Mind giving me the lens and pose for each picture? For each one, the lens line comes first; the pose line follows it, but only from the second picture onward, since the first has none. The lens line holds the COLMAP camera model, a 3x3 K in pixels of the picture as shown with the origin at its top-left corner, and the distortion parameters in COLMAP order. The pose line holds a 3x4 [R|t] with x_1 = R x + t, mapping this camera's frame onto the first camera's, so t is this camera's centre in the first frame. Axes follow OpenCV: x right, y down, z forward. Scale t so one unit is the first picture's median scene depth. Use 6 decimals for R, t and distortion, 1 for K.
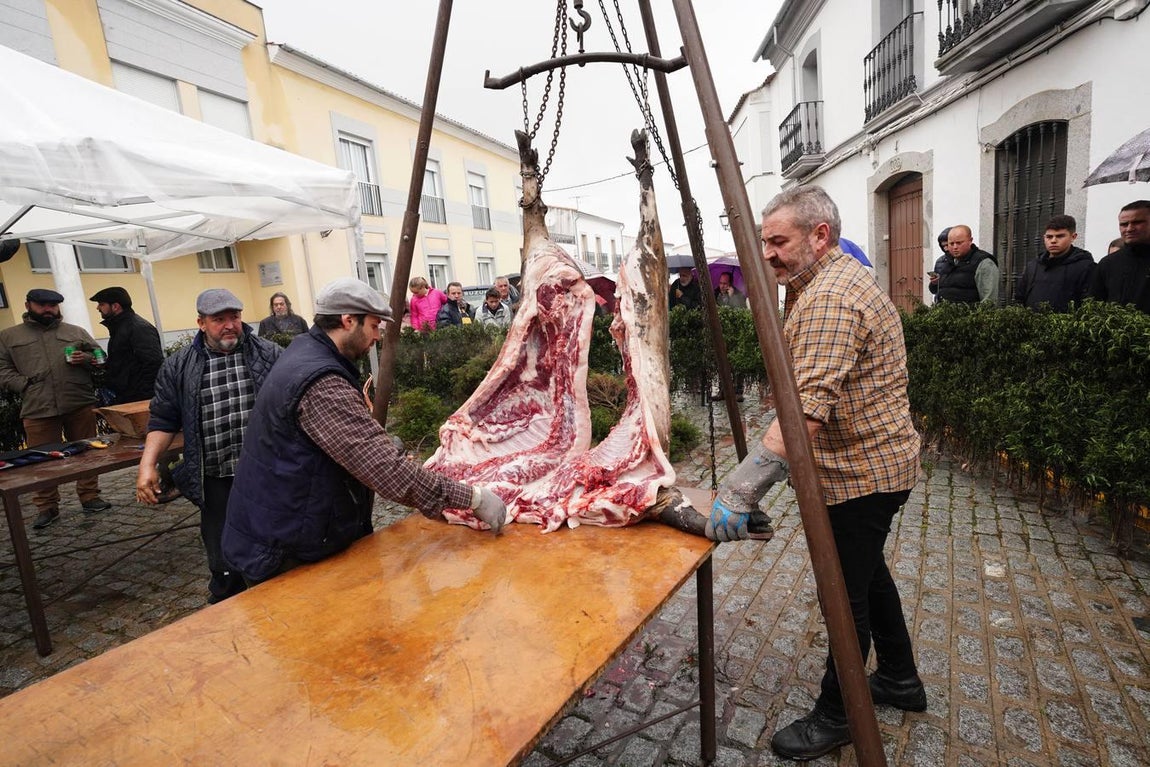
lens RADIAL K [[582.4, 0, 578.1], [0, 582.4, 380.3], [0, 0, 1]] dist [-0.064817, 0.032167]
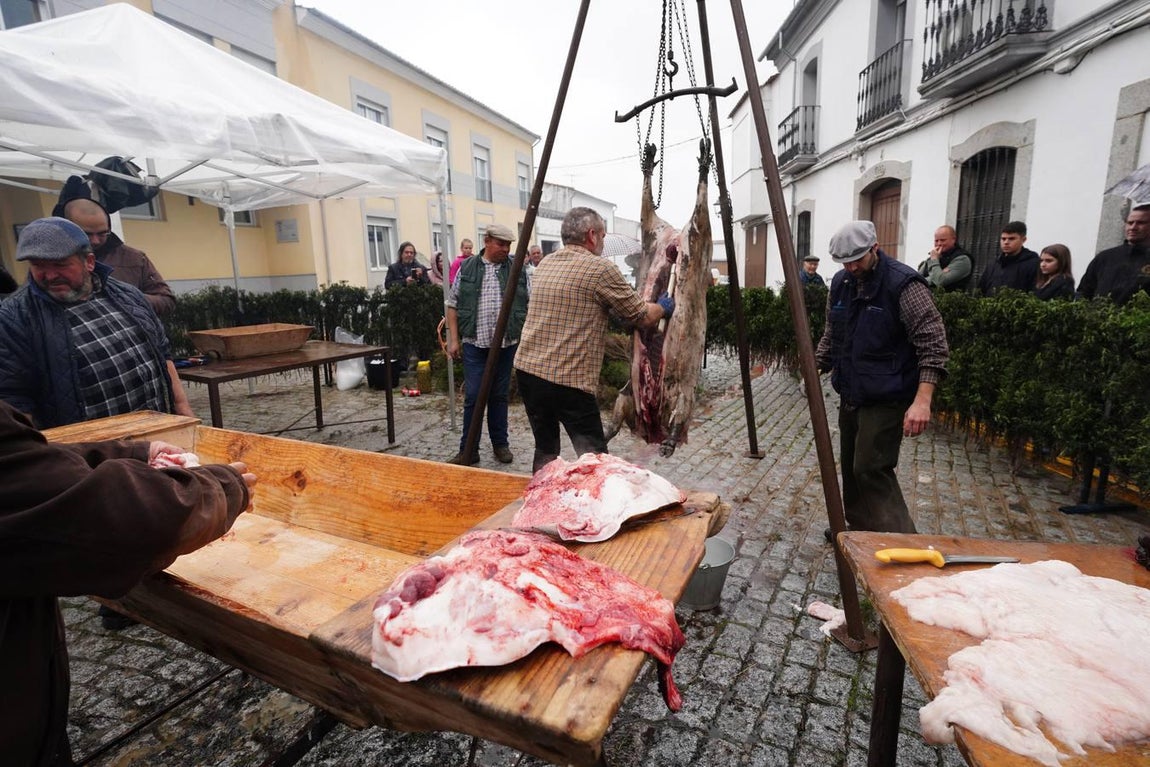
lens RADIAL K [[593.7, 0, 576.7], [0, 593.7, 380.2], [0, 0, 1]] dist [-0.072239, 0.043995]
pose [[0.997438, 0.056252, 0.044196, -0.104665], [-0.057555, 0.997927, 0.028793, 0.057115], [-0.042485, -0.031263, 0.998608, -0.206942]]
